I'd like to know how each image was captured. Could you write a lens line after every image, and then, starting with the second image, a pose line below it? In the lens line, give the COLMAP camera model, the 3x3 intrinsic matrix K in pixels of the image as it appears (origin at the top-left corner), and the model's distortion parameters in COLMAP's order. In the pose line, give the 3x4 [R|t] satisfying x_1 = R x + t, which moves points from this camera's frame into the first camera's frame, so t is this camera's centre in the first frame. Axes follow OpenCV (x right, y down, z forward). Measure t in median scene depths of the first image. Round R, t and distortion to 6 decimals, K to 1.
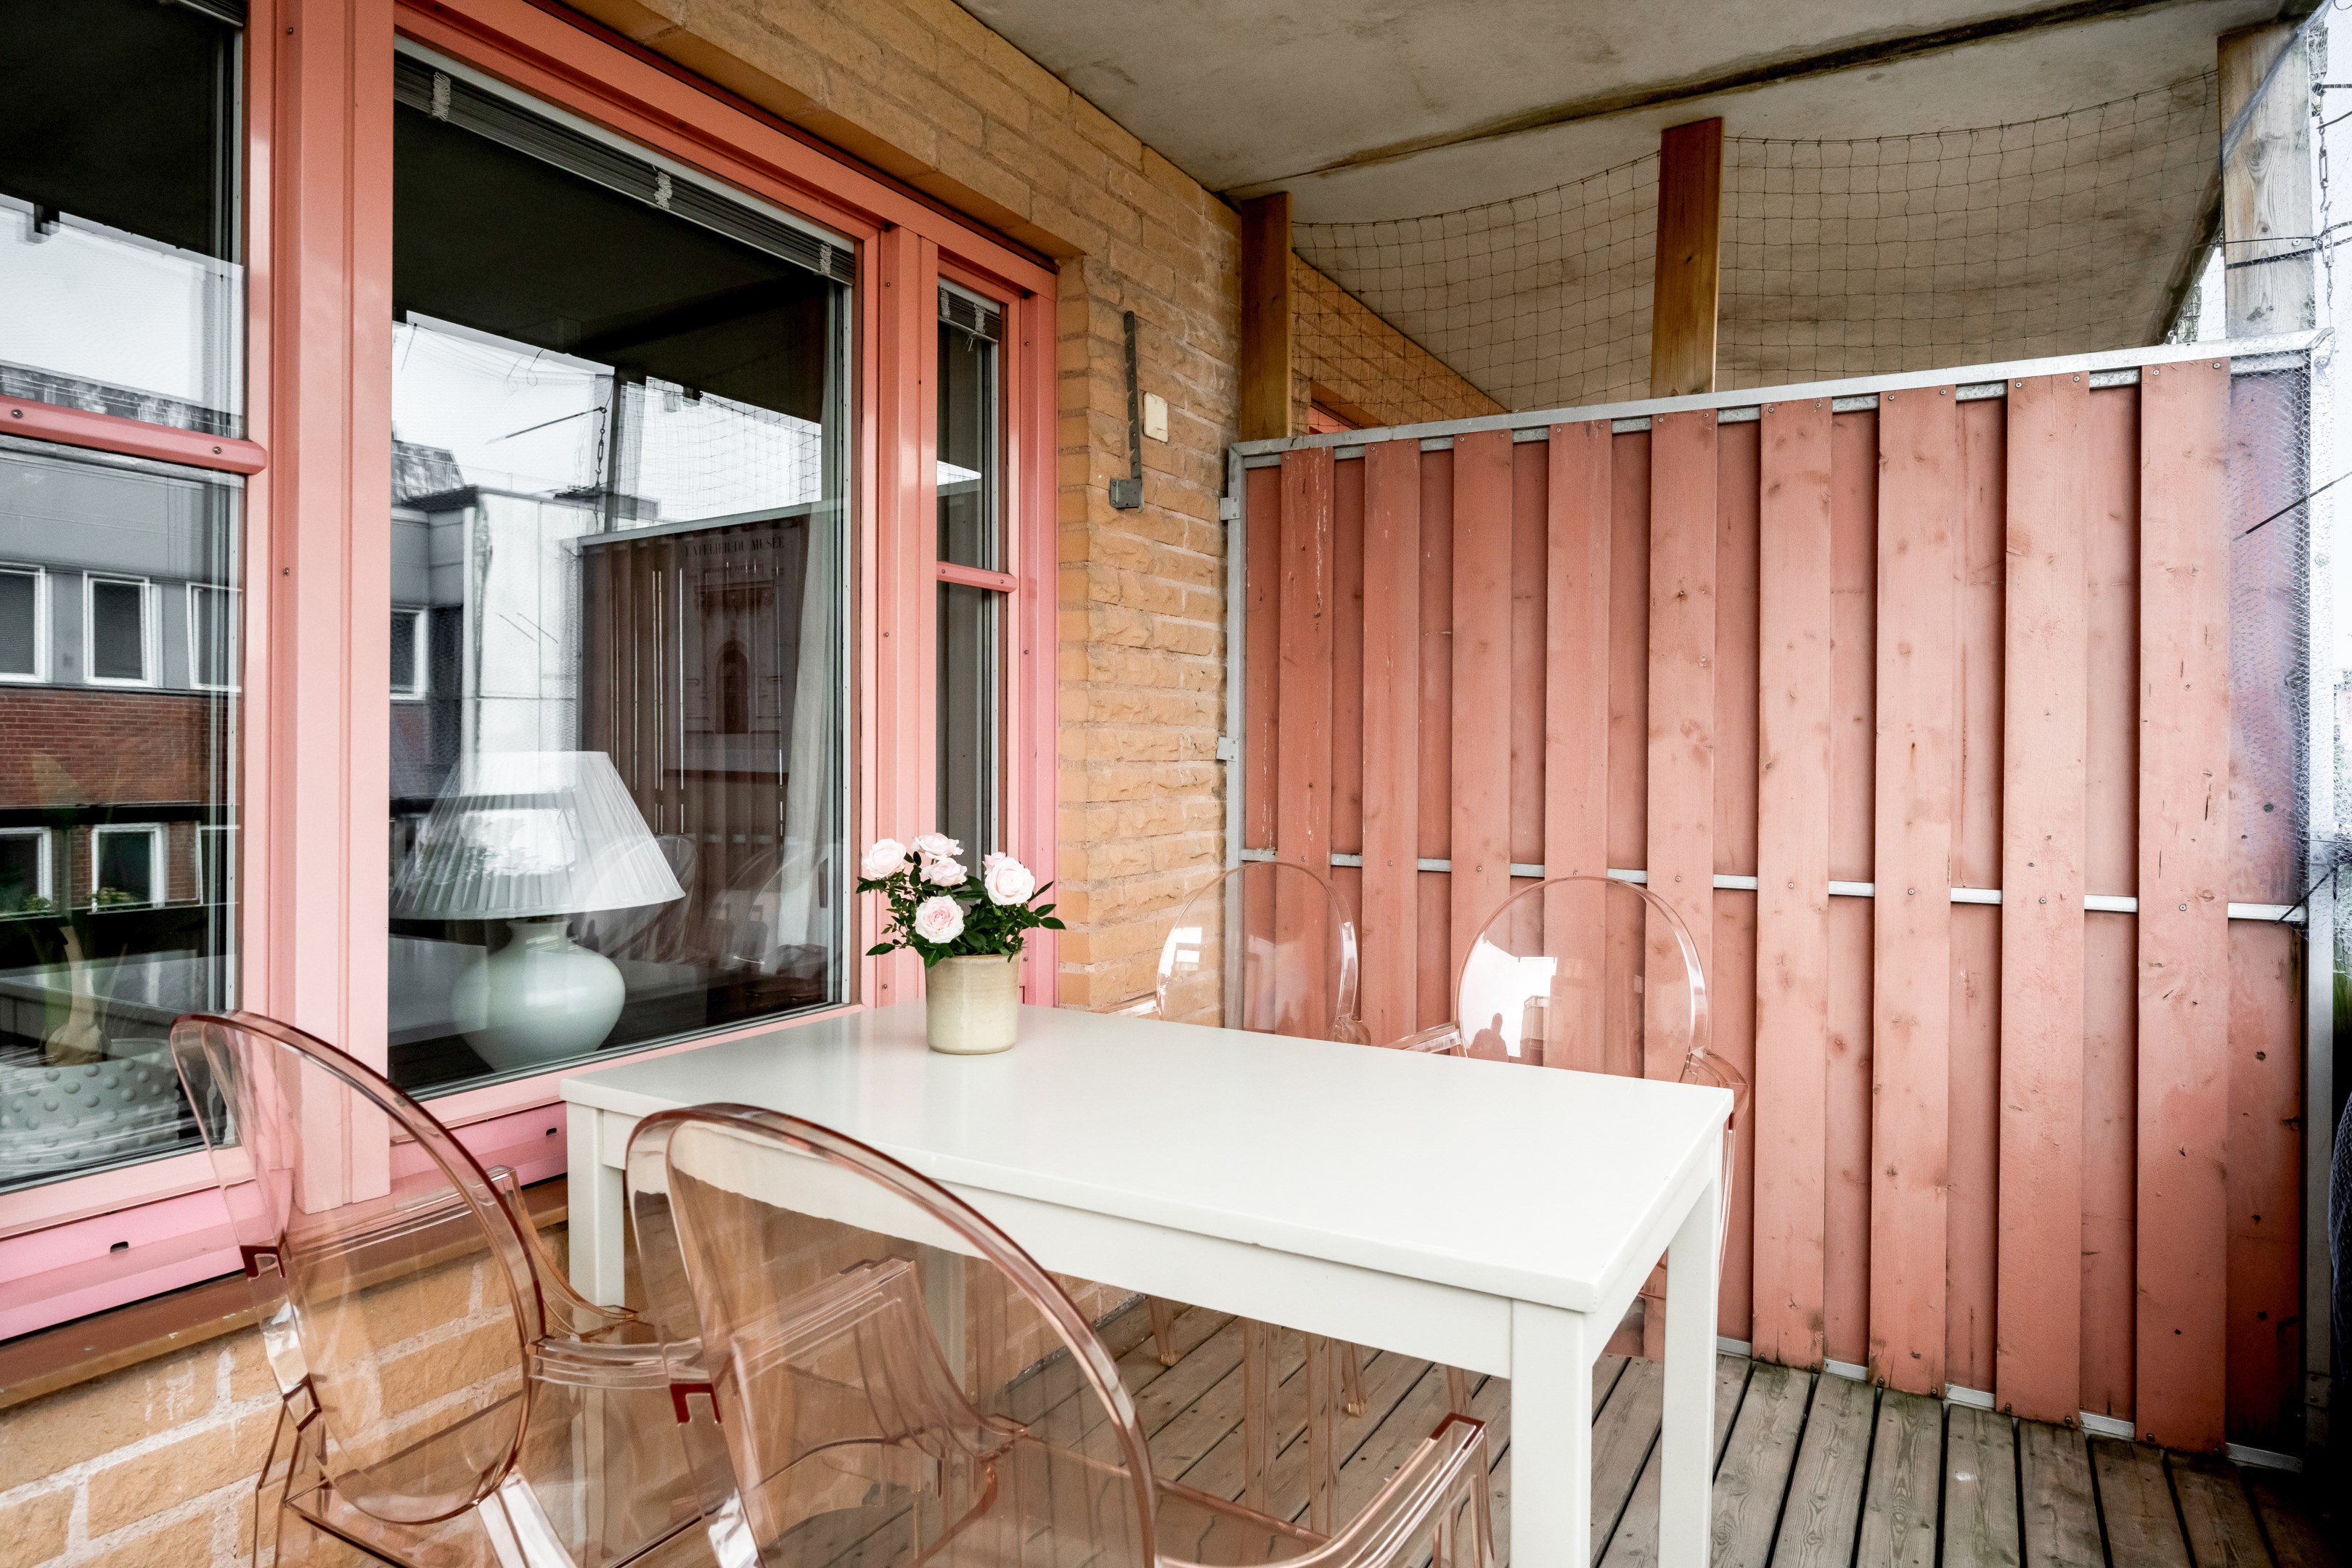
lens RADIAL K [[1398.9, 0, 1184.0], [0, 1398.9, 770.0], [0, 0, 1]] dist [-0.000425, -0.000752]
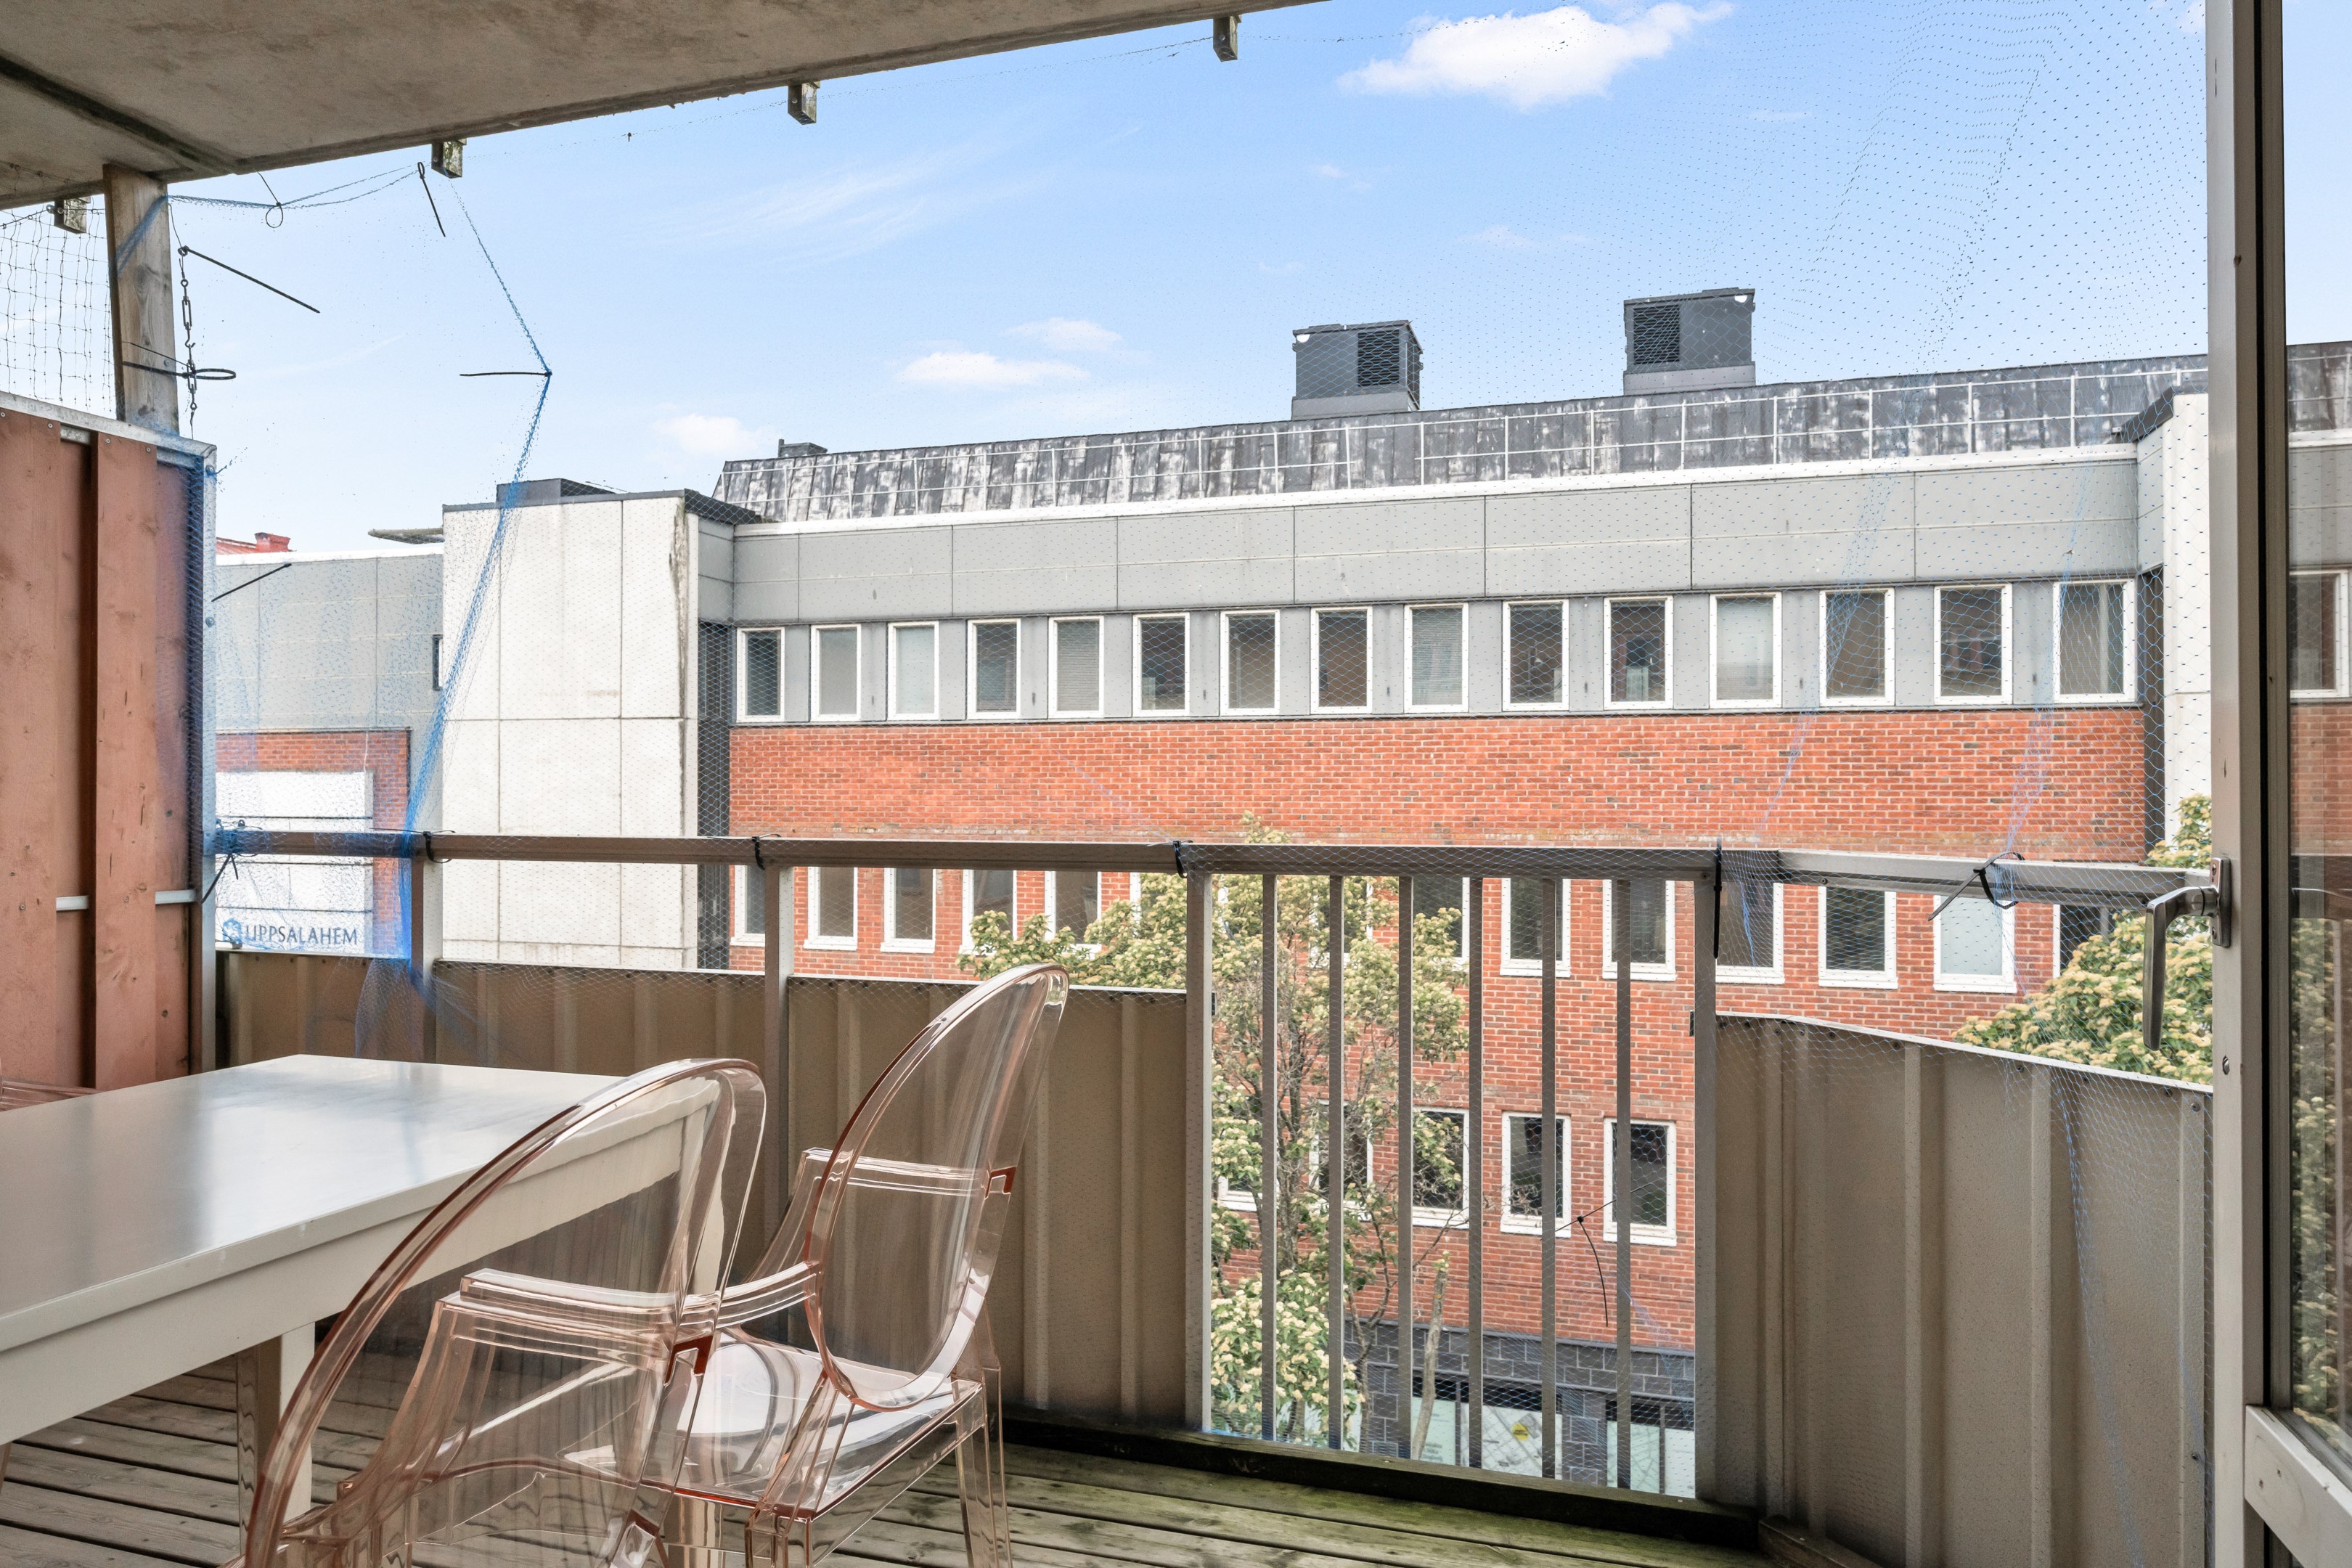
lens RADIAL K [[1563.1, 0, 1178.3], [0, 1563.1, 784.2], [0, 0, 1]] dist [-0.005344, 0.001542]
pose [[-0.199130, -0.004775, 0.979962, -0.752435], [0.006495, 0.999960, 0.006193, -0.001727], [-0.979952, 0.007598, -0.199091, 0.389103]]
